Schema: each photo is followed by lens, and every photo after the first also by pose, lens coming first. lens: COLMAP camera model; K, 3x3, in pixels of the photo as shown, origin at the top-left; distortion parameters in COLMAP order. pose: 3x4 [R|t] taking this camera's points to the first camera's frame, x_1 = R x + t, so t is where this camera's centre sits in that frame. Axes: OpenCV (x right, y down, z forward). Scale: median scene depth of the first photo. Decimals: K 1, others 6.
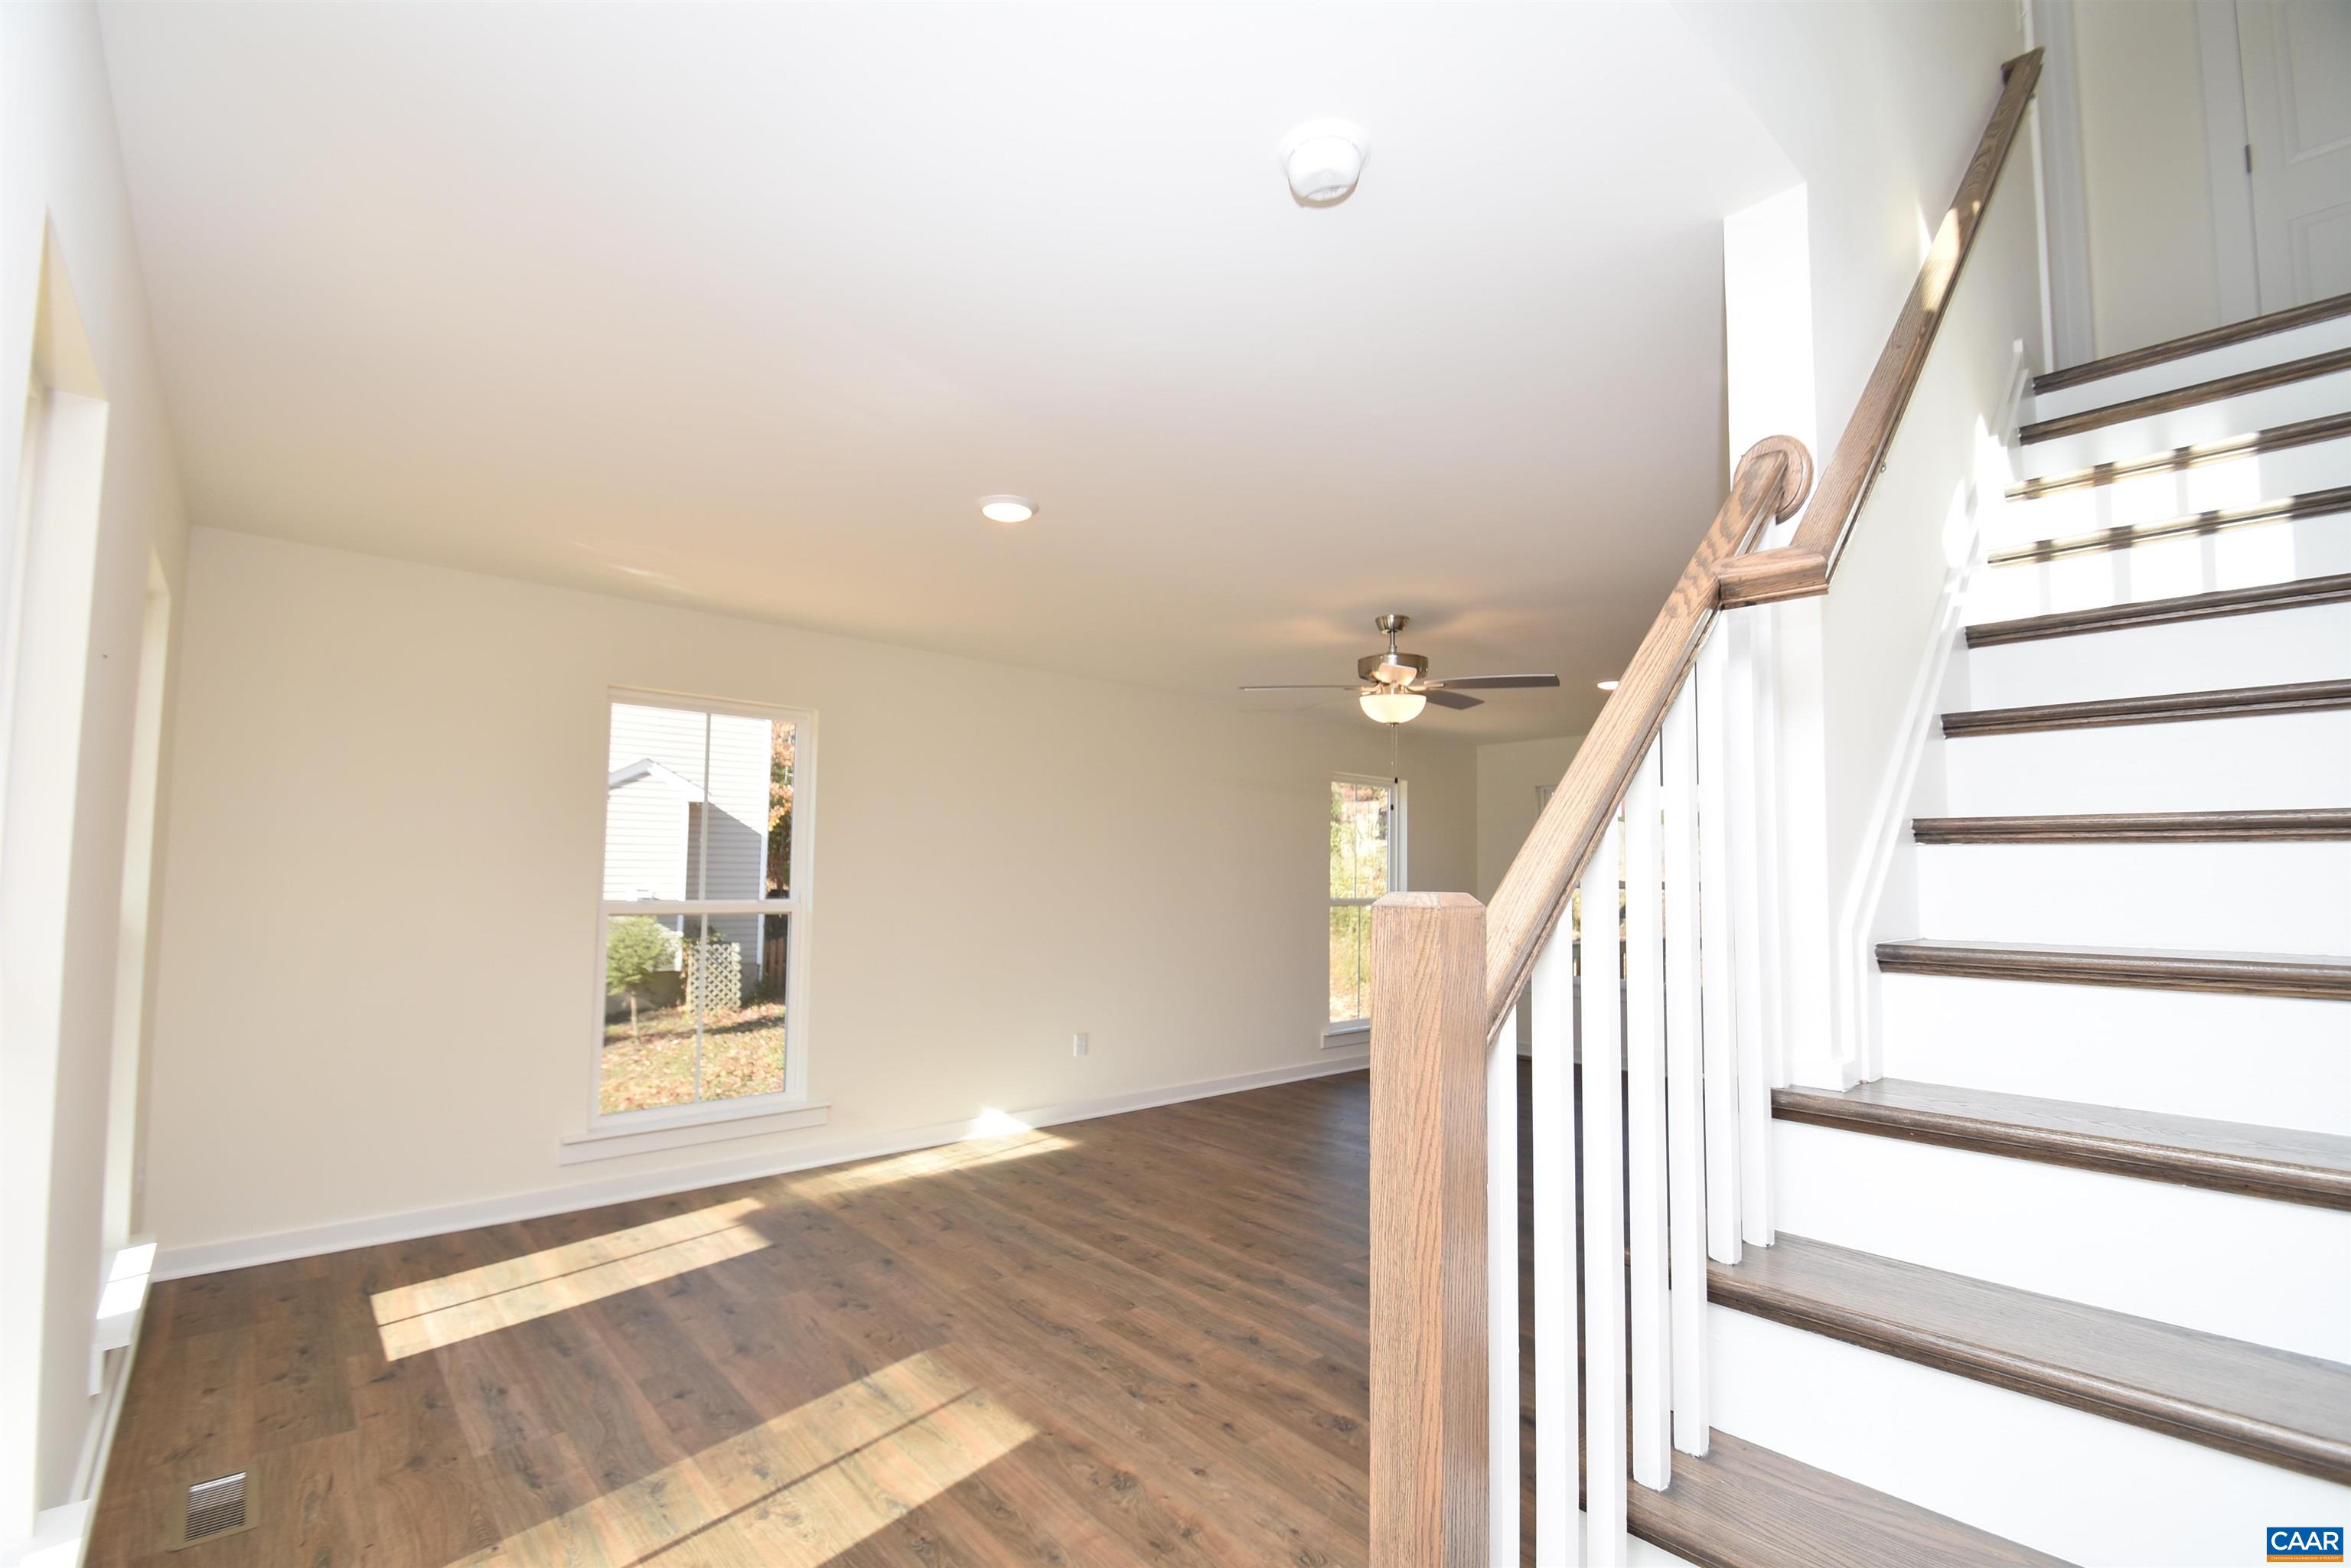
lens RADIAL K [[1024.9, 0, 1144.7], [0, 1024.9, 807.5], [0, 0, 1]] dist [0.023342, -0.016006]
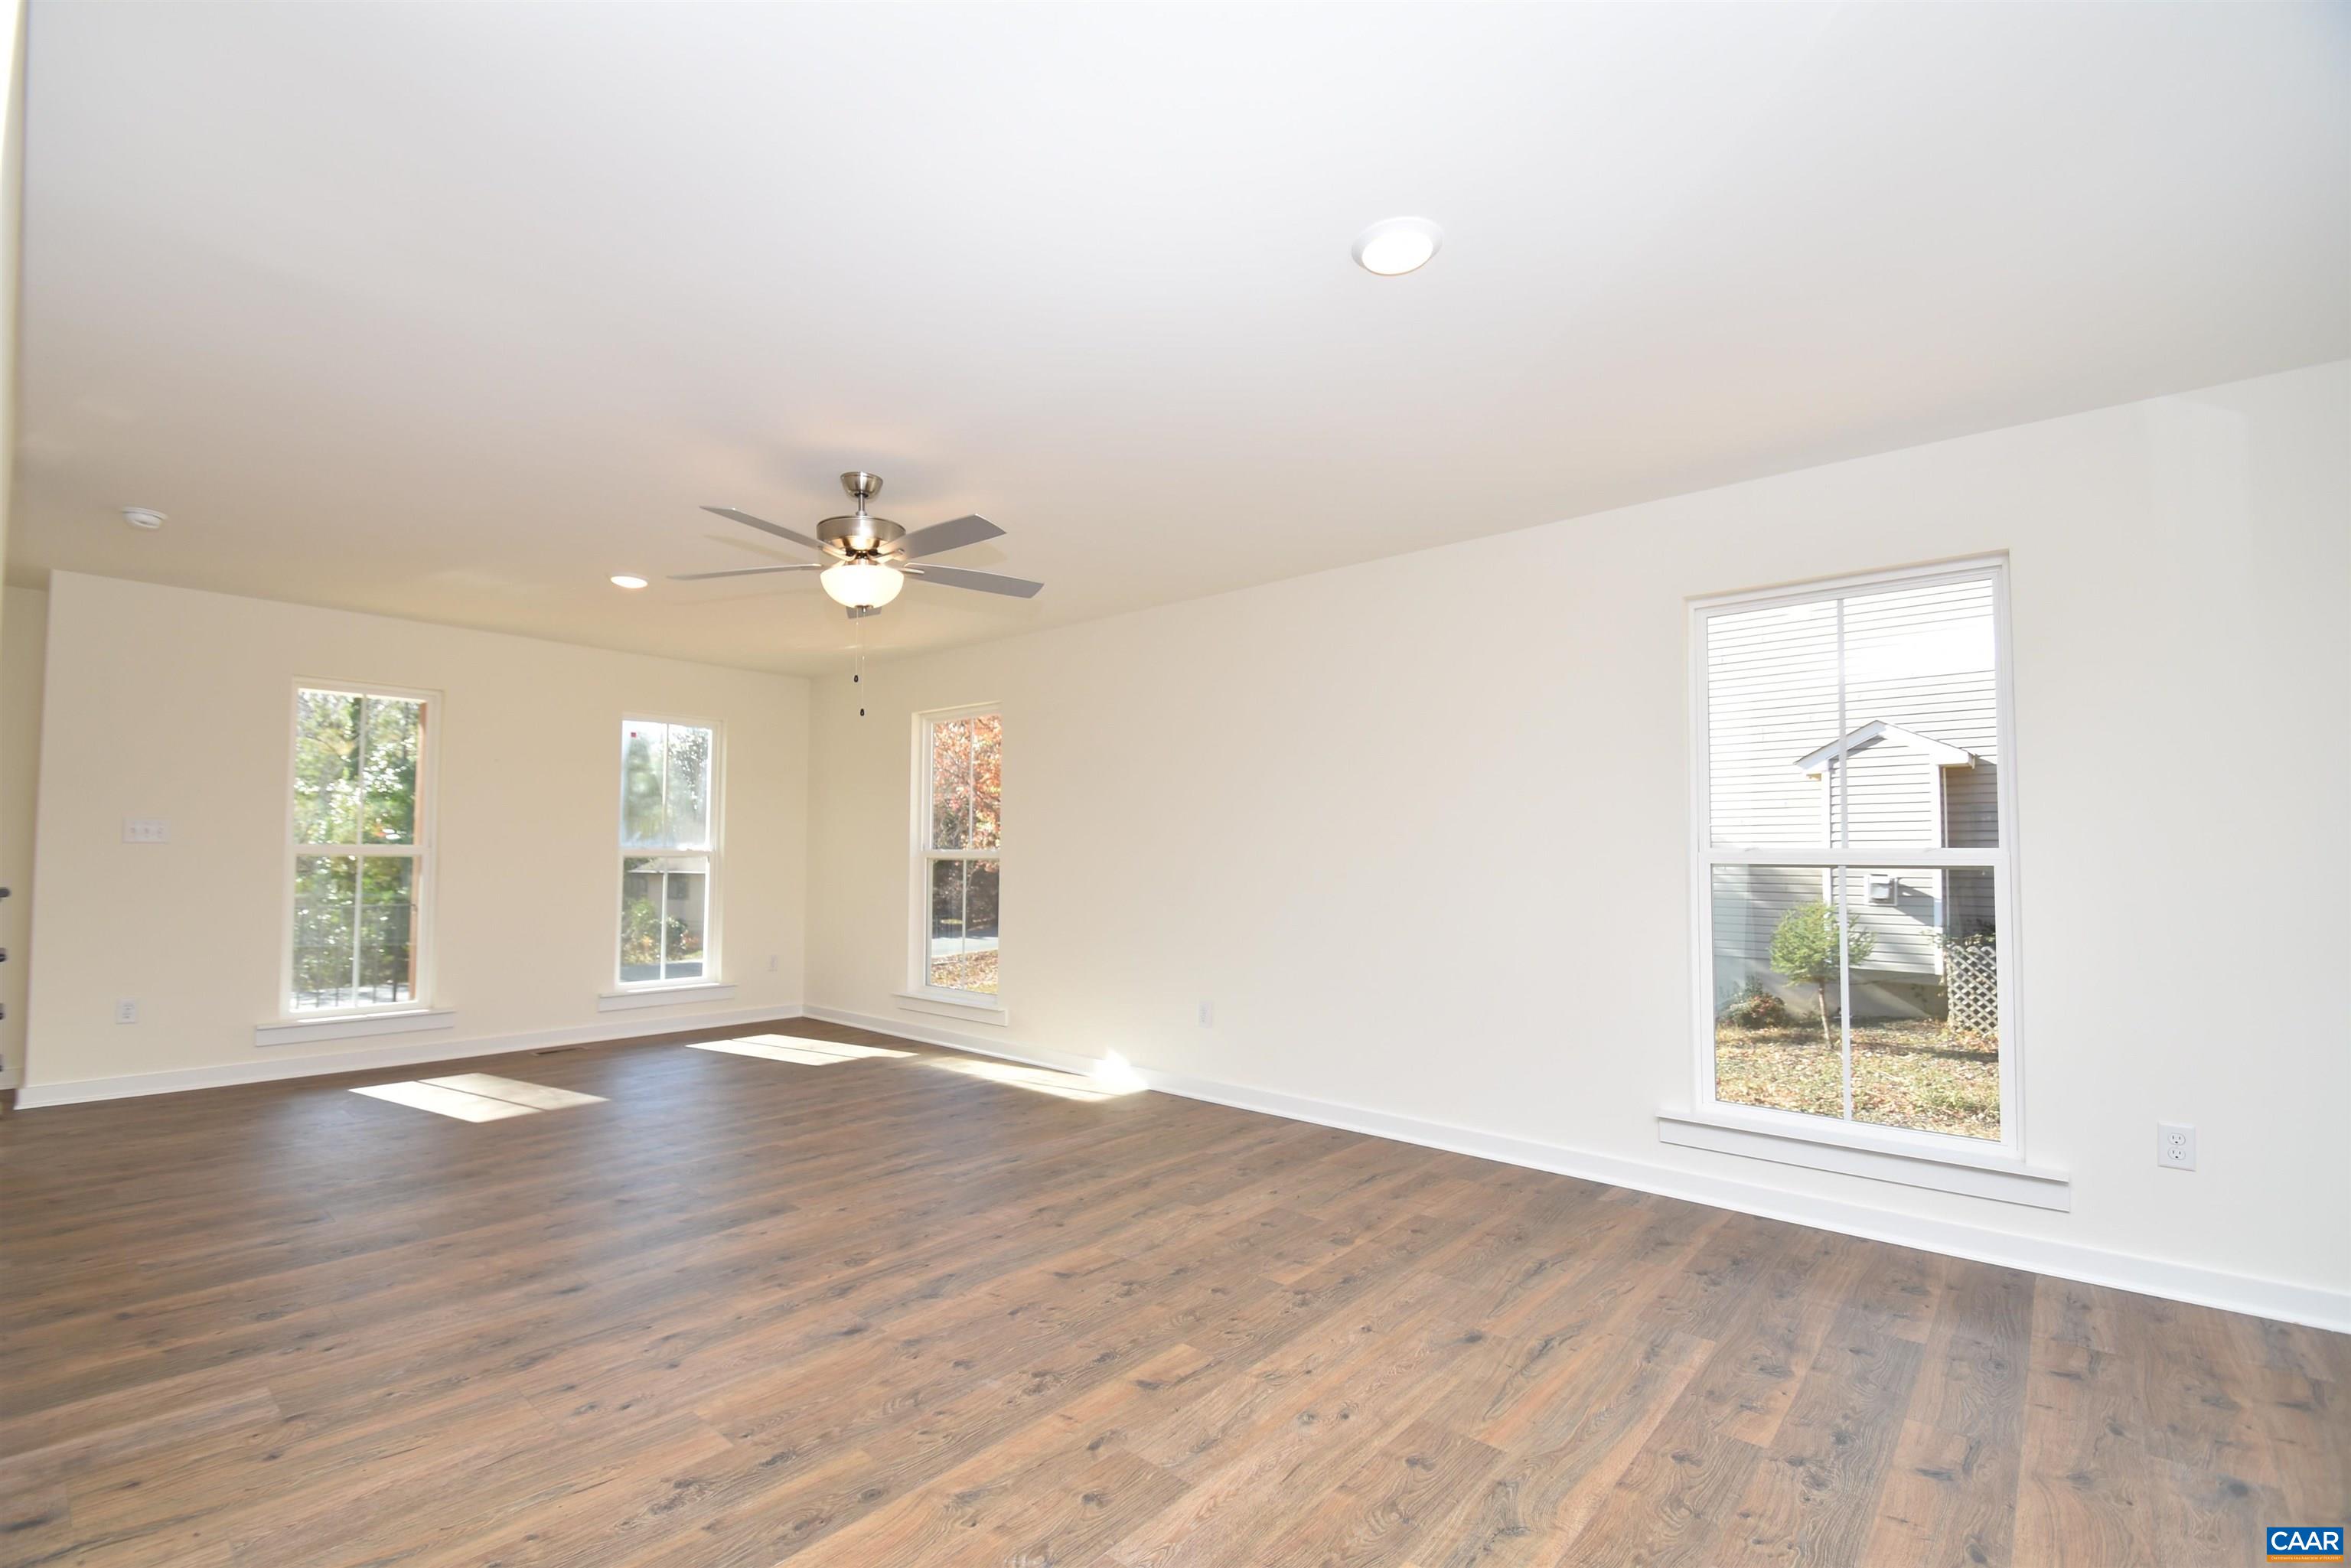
lens RADIAL K [[1023.2, 0, 1153.8], [0, 1023.2, 815.1], [0, 0, 1]] dist [0.016306, -0.018825]
pose [[0.131535, -0.059842, -0.989504, 0.997652], [0.063533, 0.996633, -0.051828, 0.130964], [0.989274, -0.056049, 0.134894, 1.057654]]
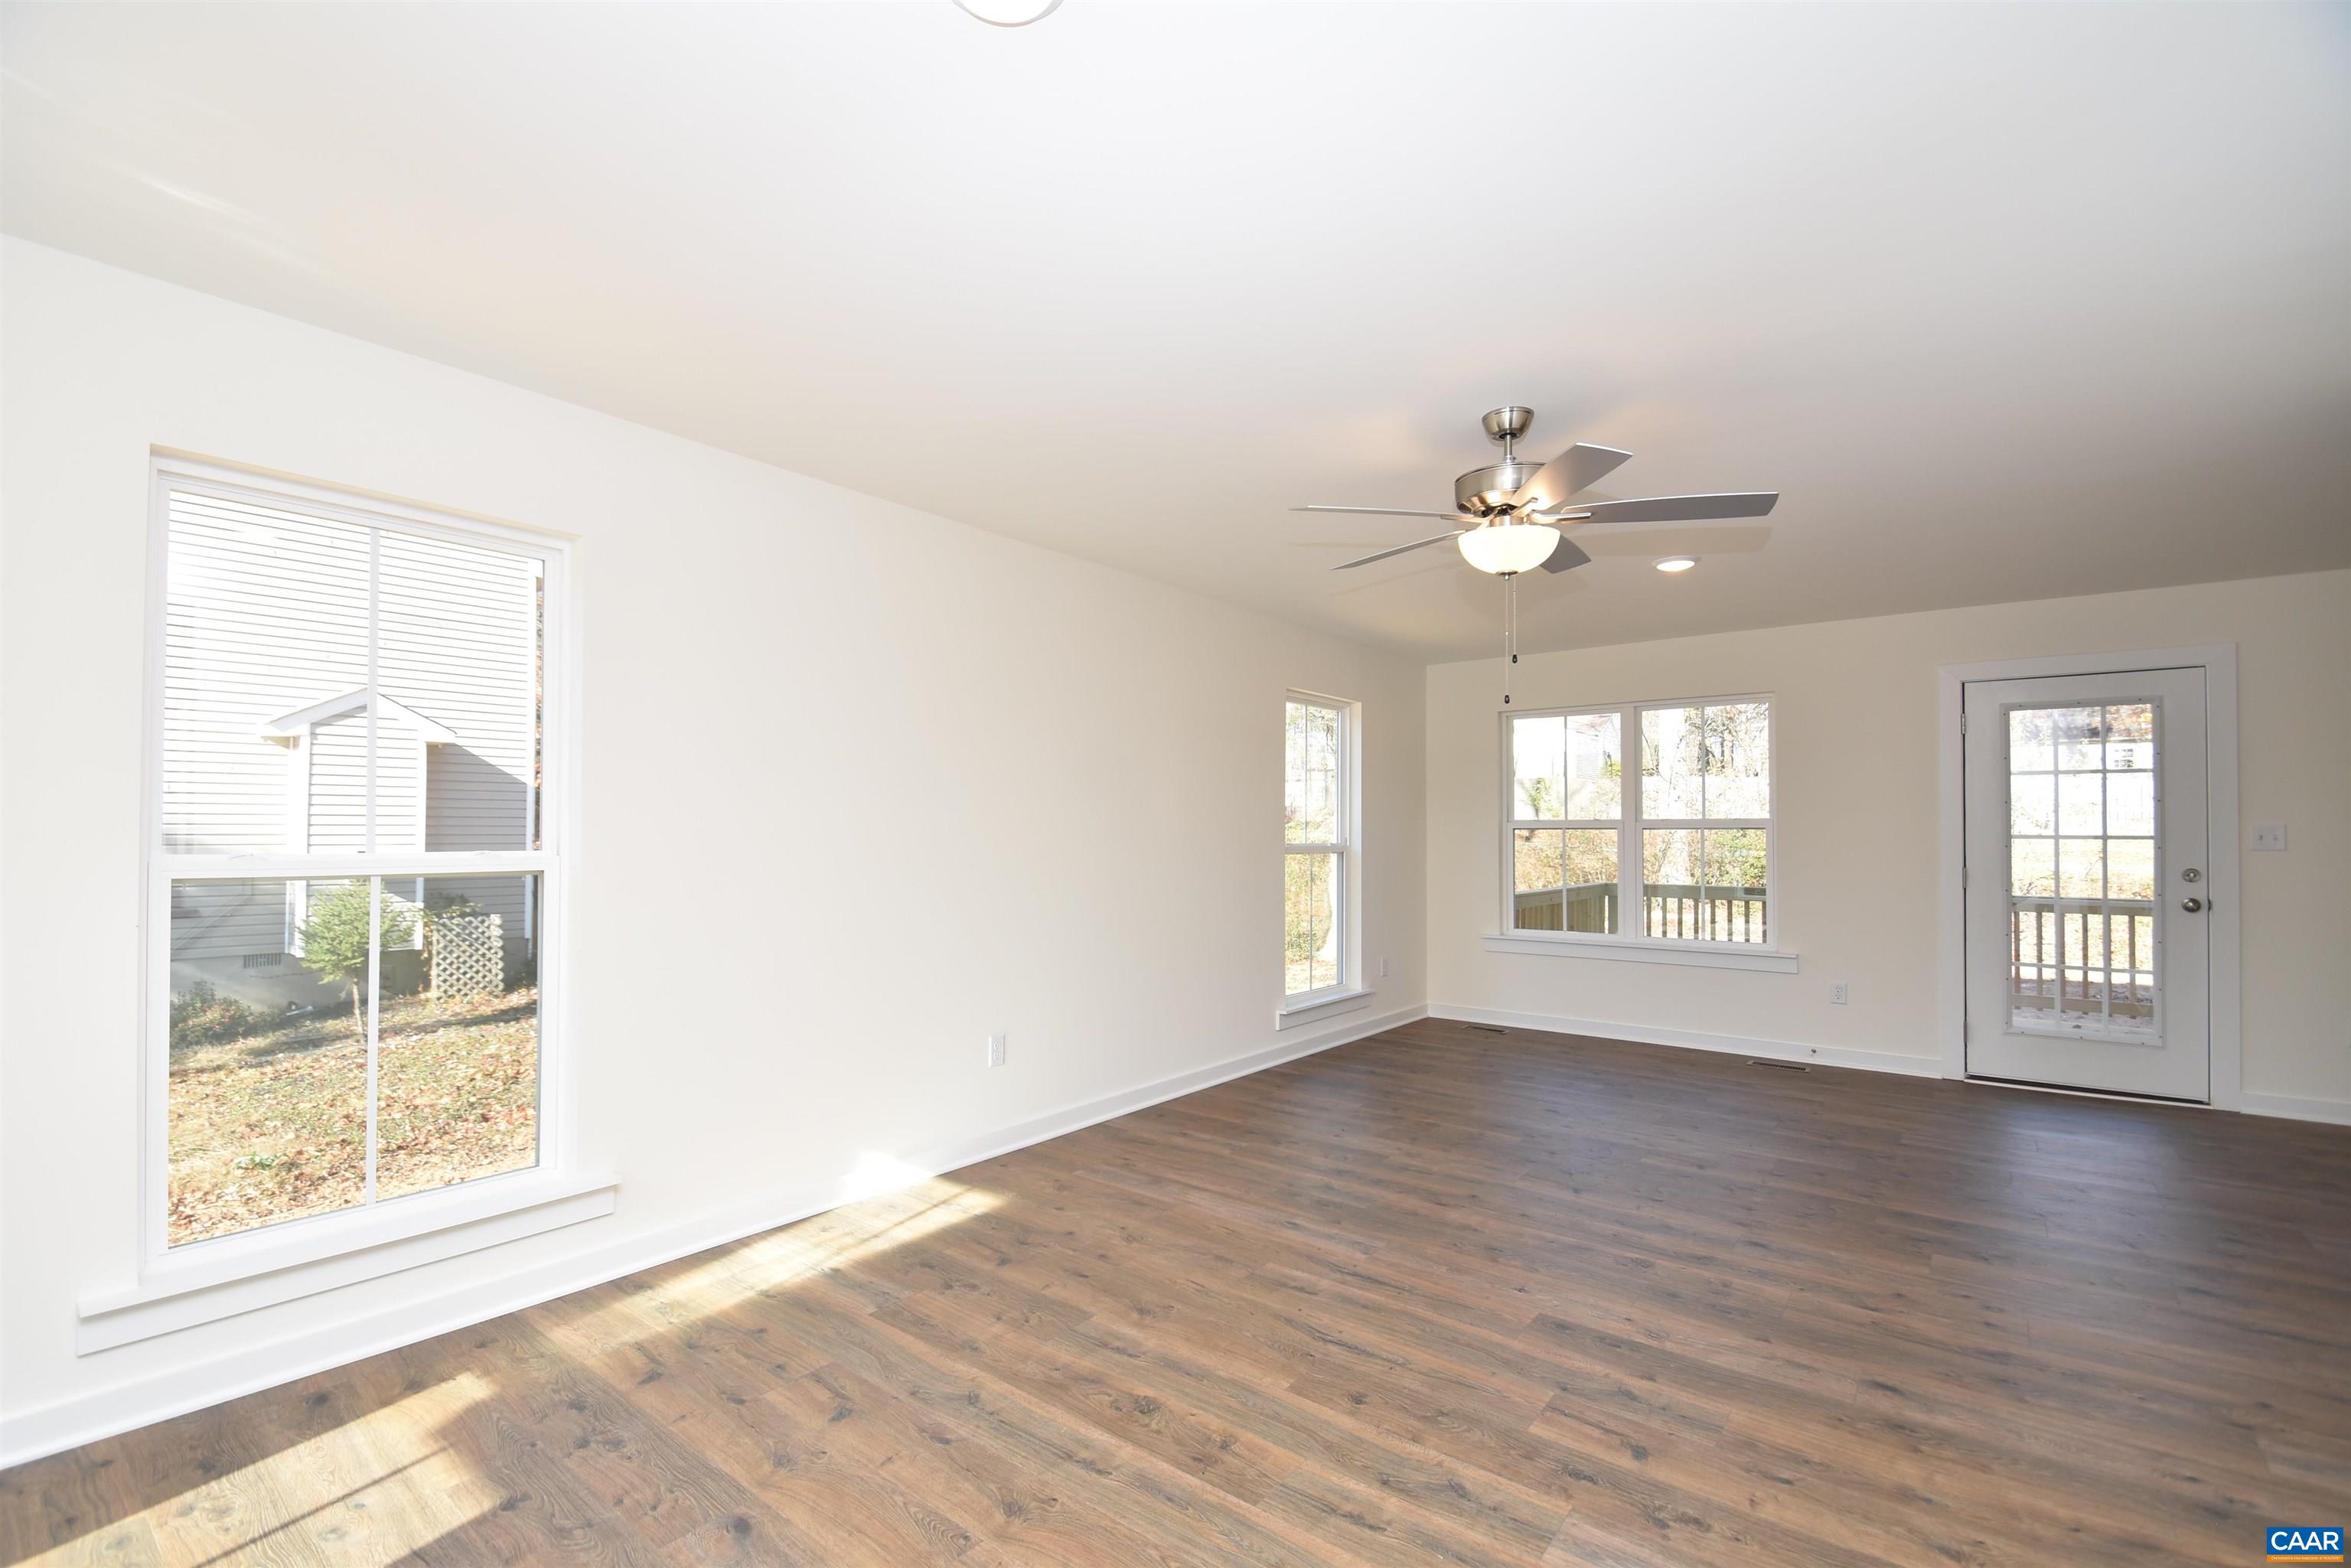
lens RADIAL K [[1024.9, 0, 1144.7], [0, 1024.9, 807.5], [0, 0, 1]] dist [0.023342, -0.016006]
pose [[0.984401, -0.009586, 0.175678, -0.105365], [0.001834, 0.999019, 0.044238, 0.038379], [-0.175929, -0.043225, 0.983453, 0.355868]]
